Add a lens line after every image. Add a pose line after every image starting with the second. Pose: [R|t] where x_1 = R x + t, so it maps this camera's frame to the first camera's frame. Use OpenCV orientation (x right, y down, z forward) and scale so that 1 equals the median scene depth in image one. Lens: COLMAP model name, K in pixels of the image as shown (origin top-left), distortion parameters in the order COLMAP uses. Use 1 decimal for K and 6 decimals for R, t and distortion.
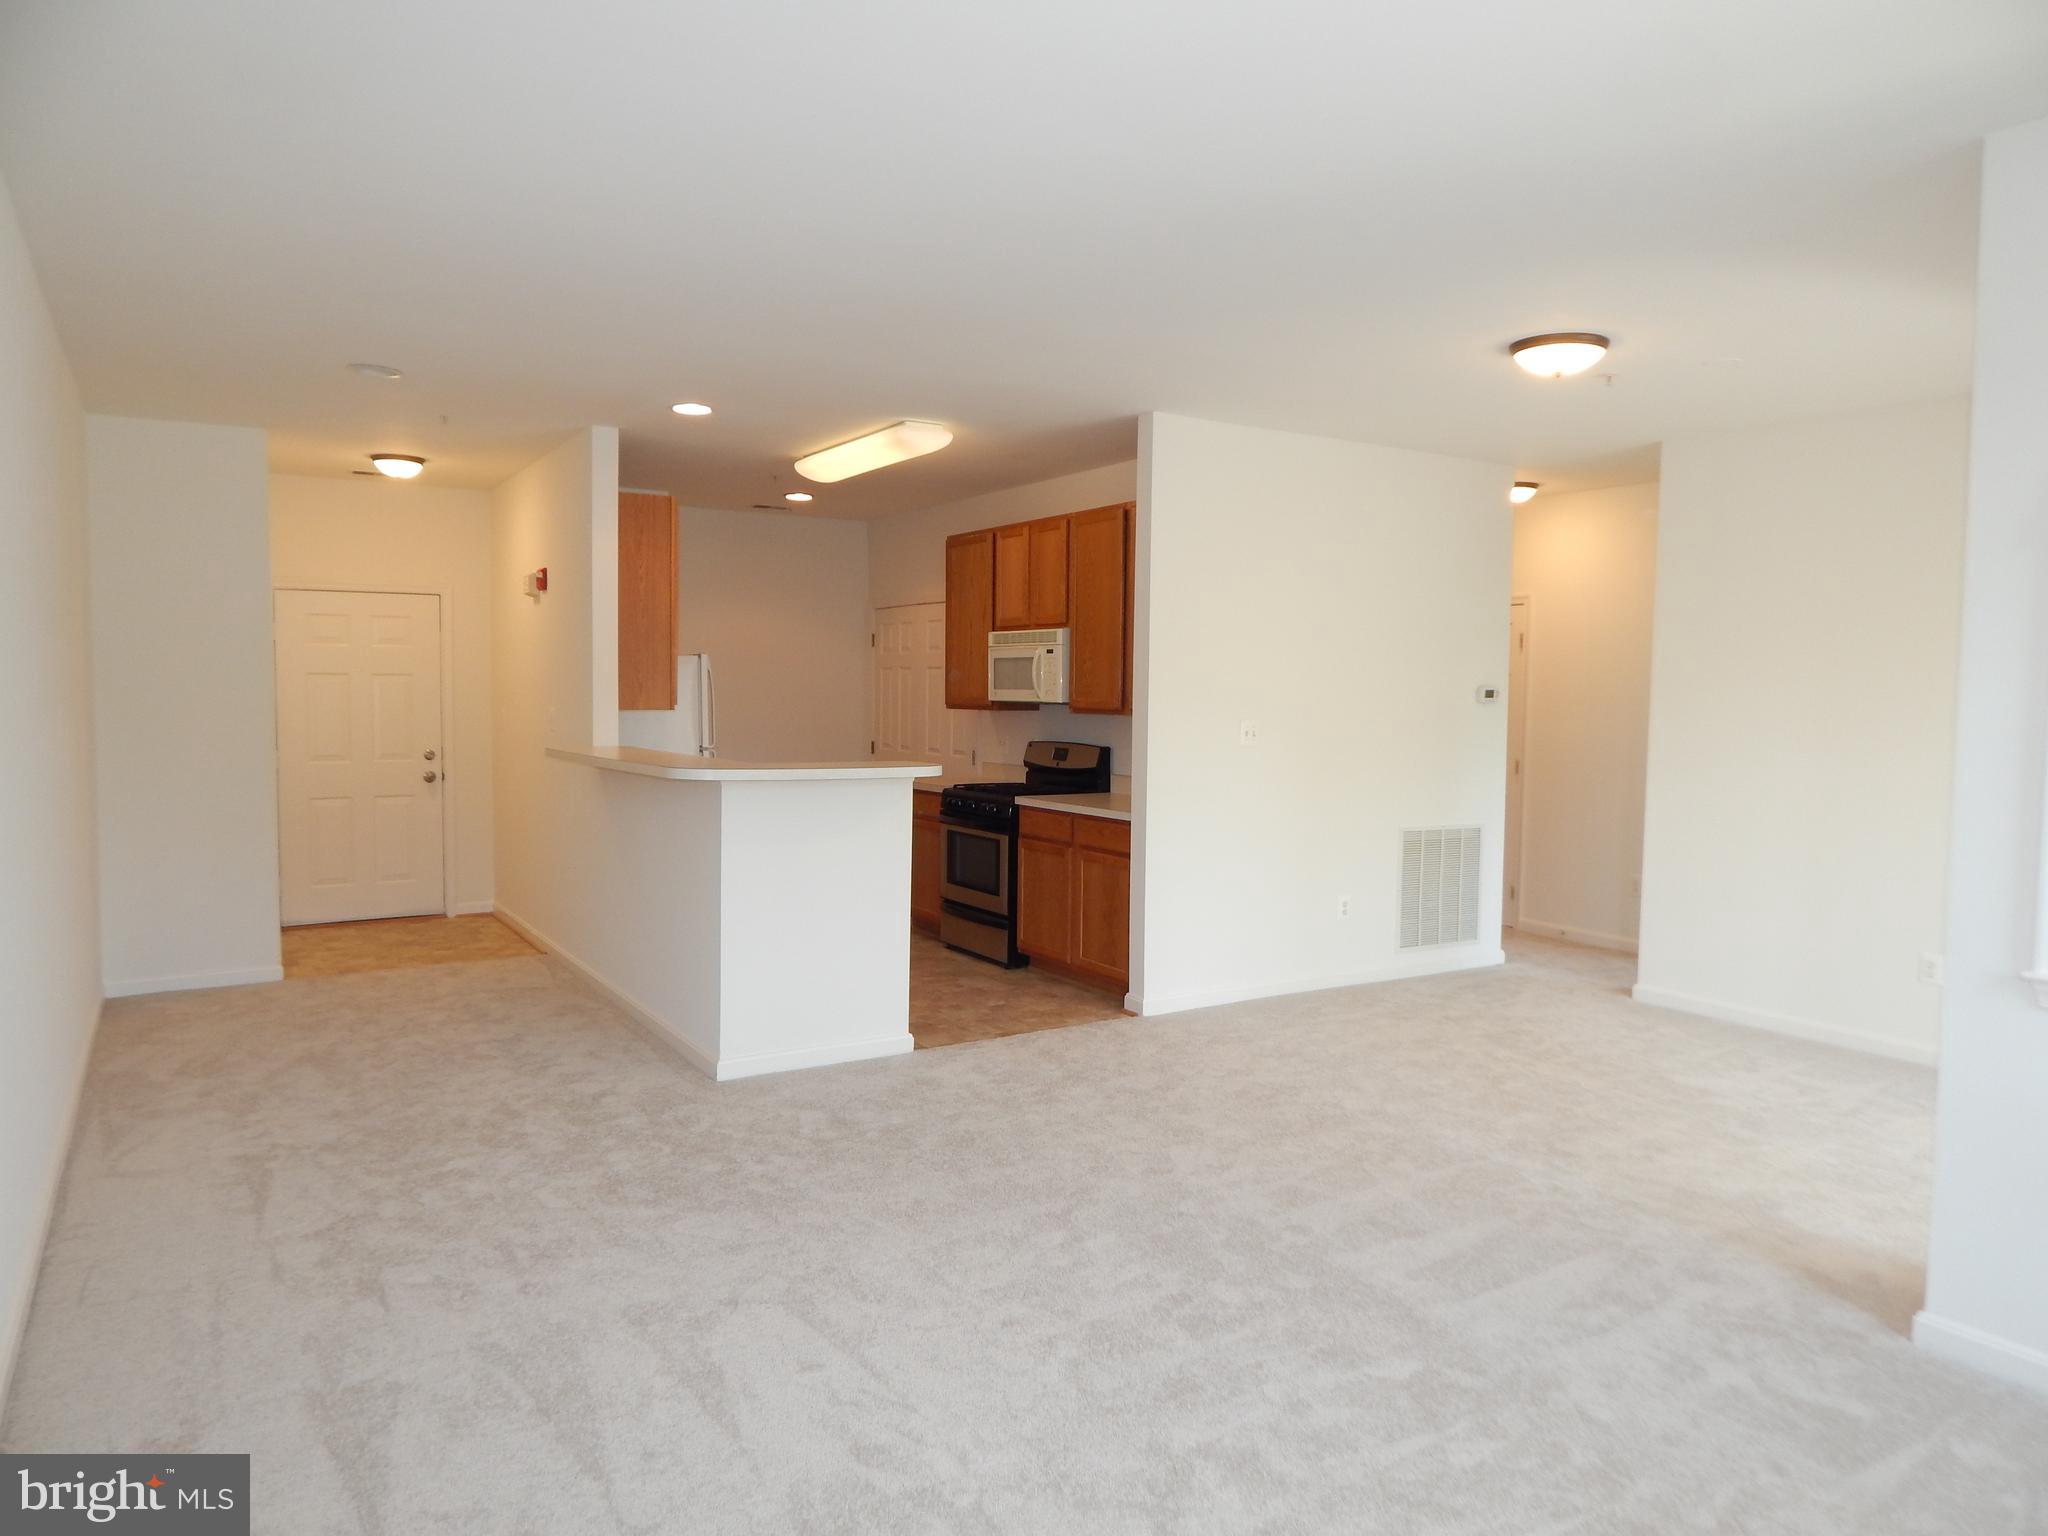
lens RADIAL K [[1346.5, 0, 1042.6], [0, 1346.5, 759.7], [0, 0, 1]] dist [0.001221, -0.006476]
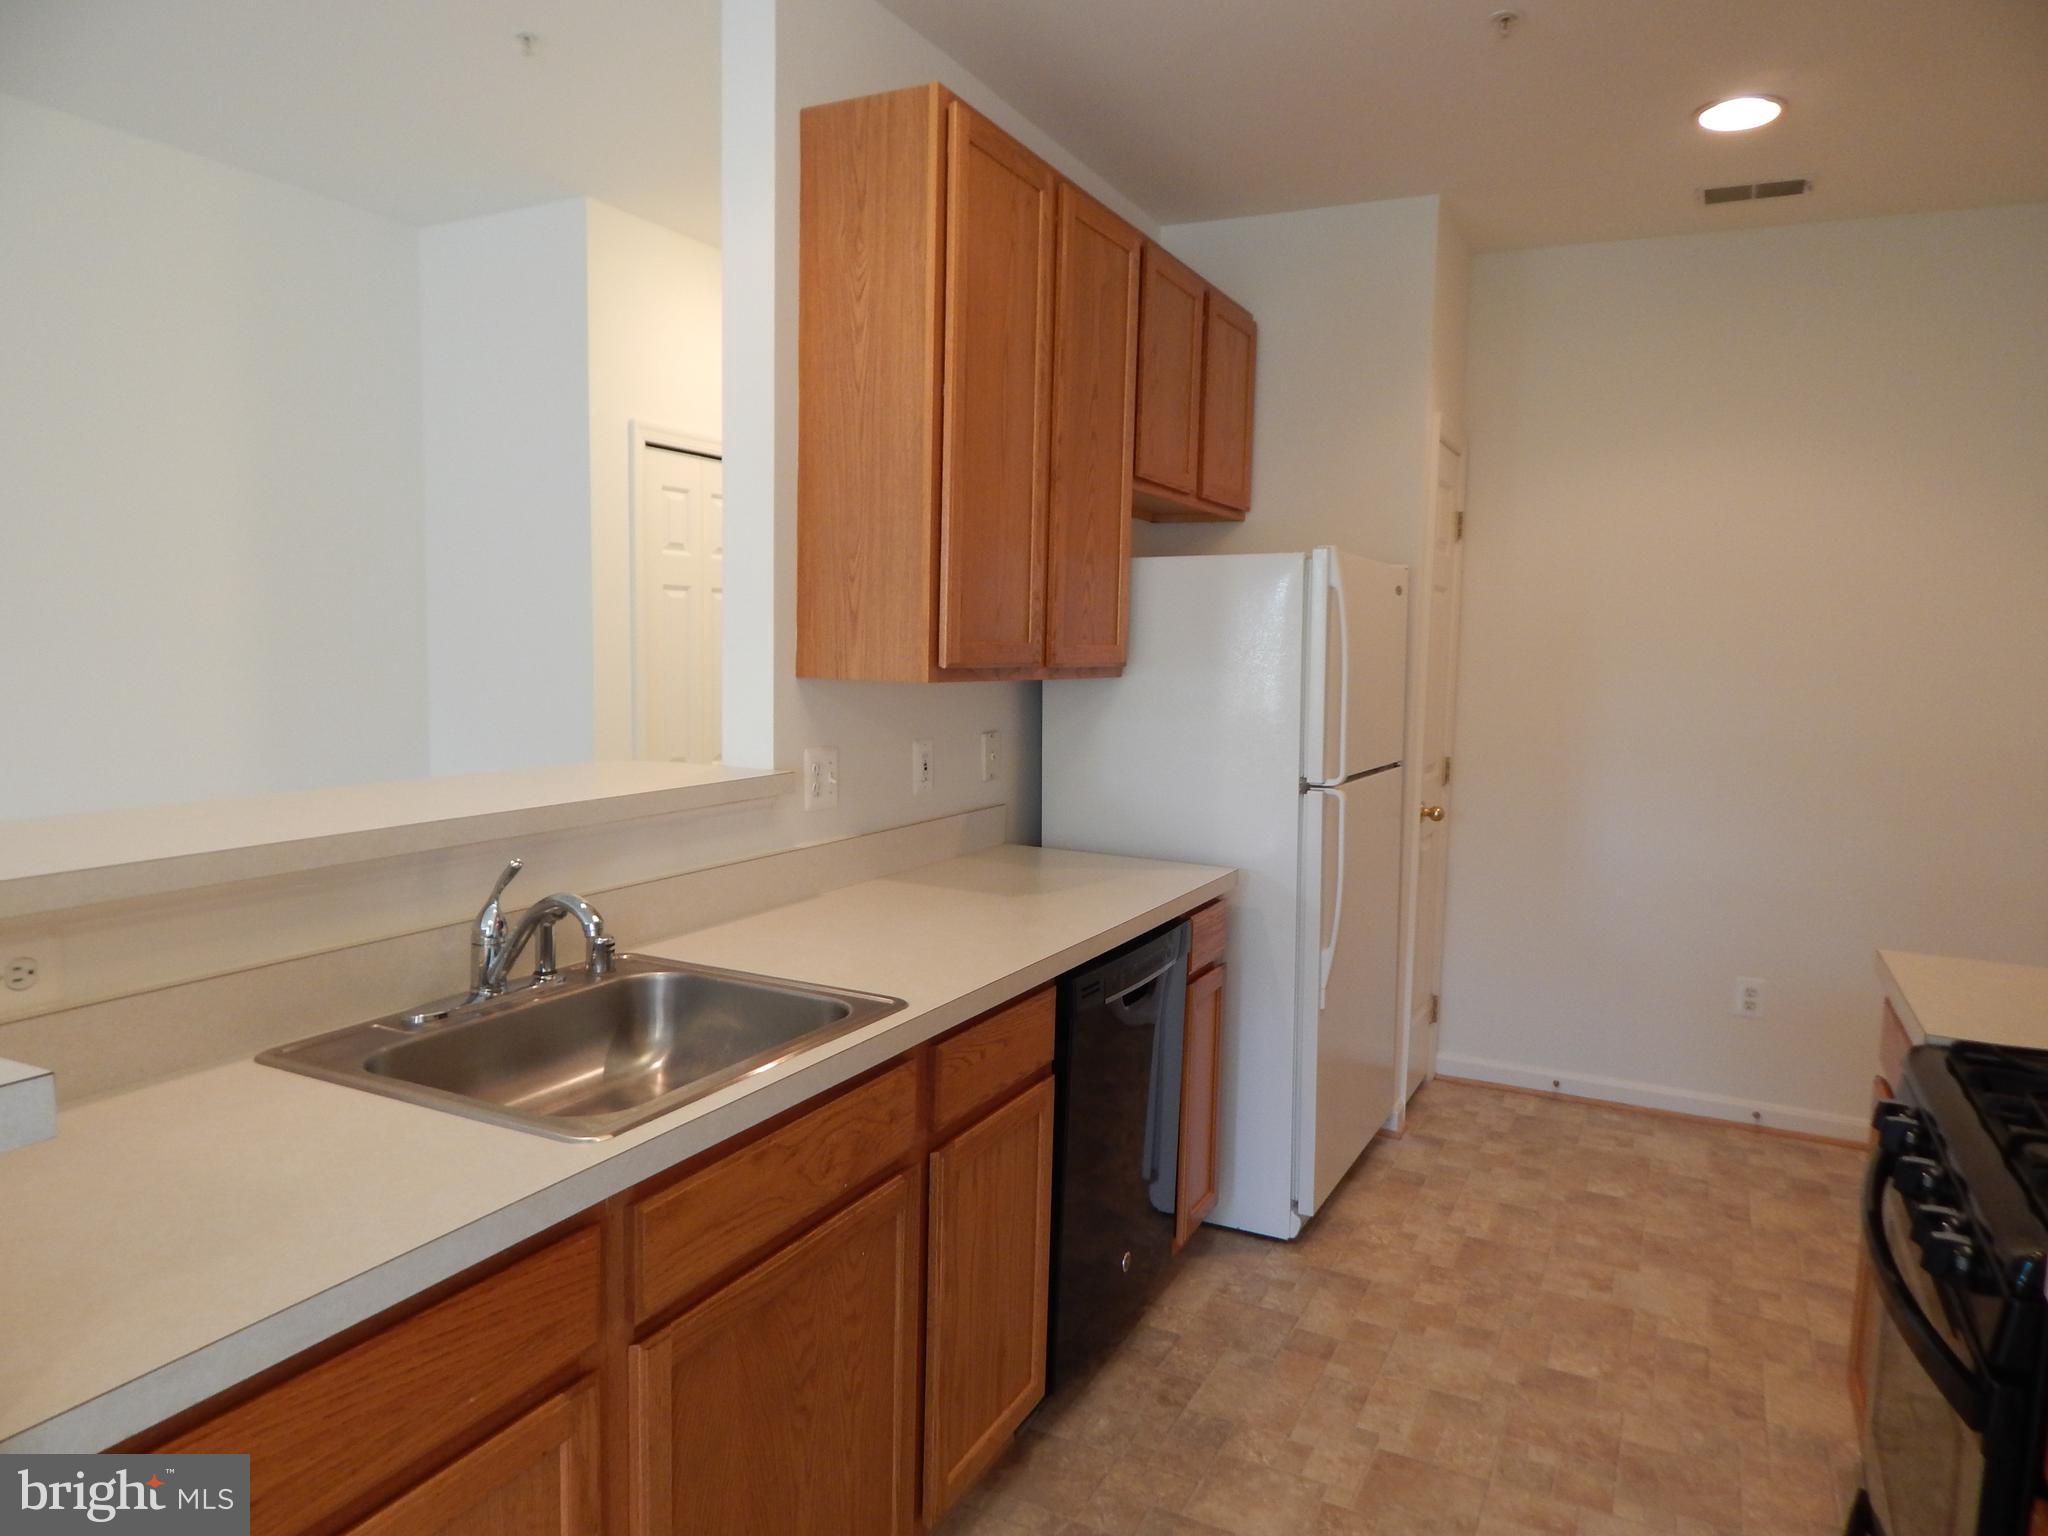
lens RADIAL K [[1346.5, 0, 1042.6], [0, 1346.5, 759.7], [0, 0, 1]] dist [0.001221, -0.006476]
pose [[0.509932, 0.074622, -0.856972, 0.052762], [-0.064901, 0.996728, 0.048173, -0.031542], [0.857763, 0.031053, 0.513107, 0.759911]]
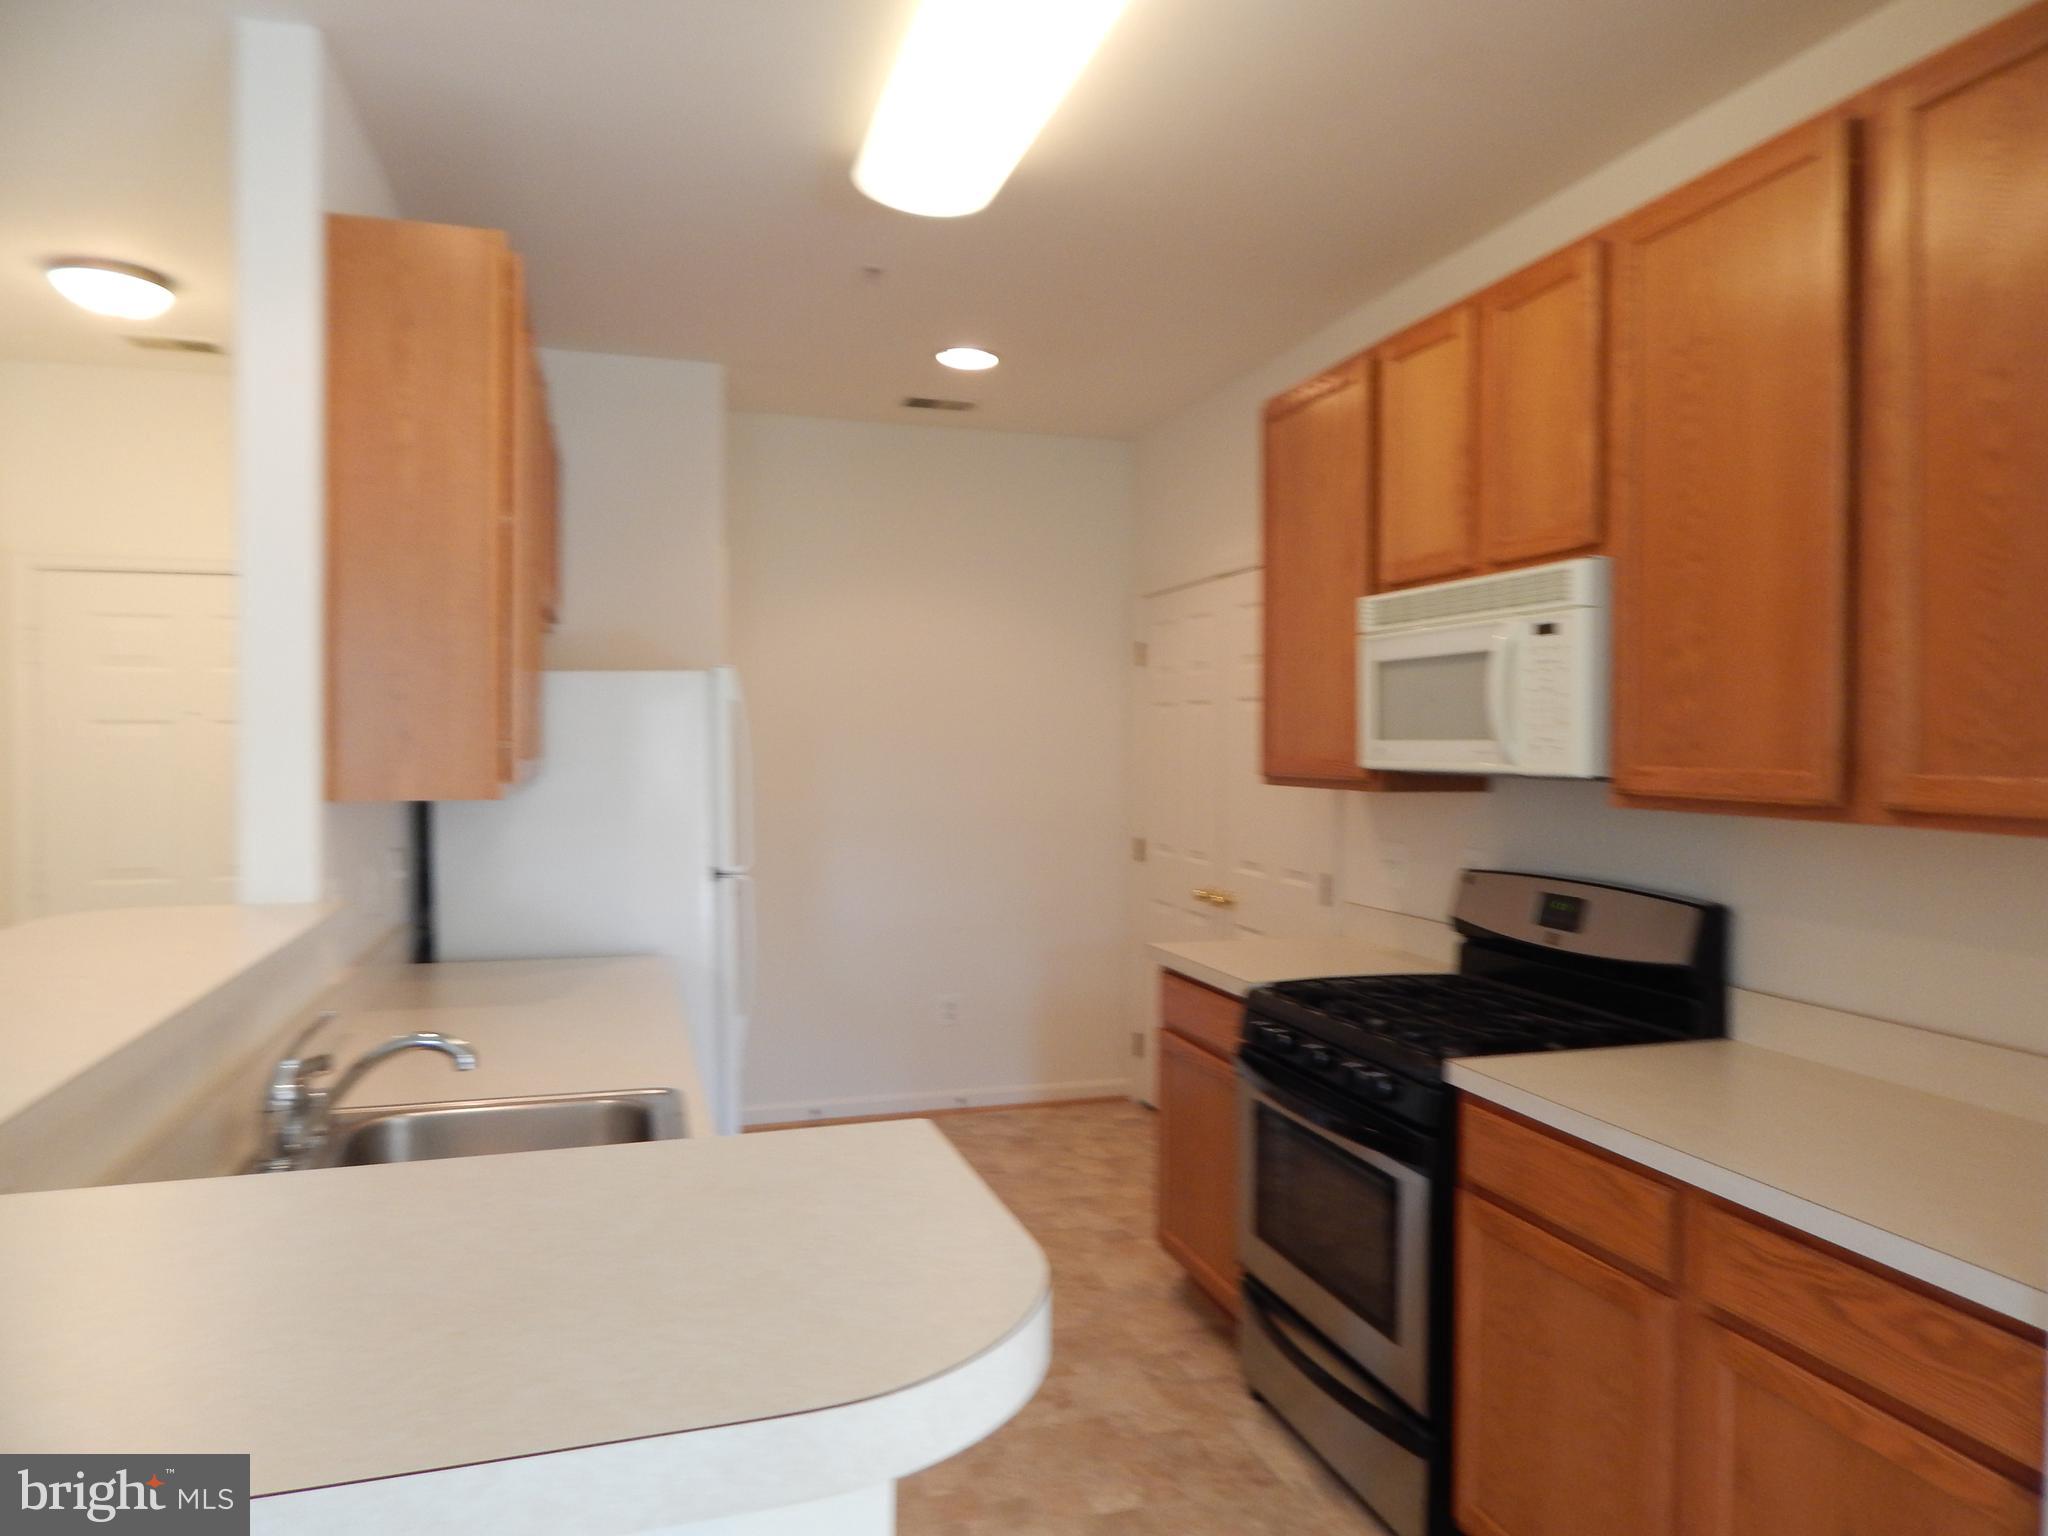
lens RADIAL K [[1346.5, 0, 1042.6], [0, 1346.5, 759.7], [0, 0, 1]] dist [0.001221, -0.006476]
pose [[0.964798, -0.002145, -0.262982, -0.027476], [-0.009242, 0.999073, -0.042055, -0.029950], [0.262828, 0.043005, 0.963884, 0.614332]]
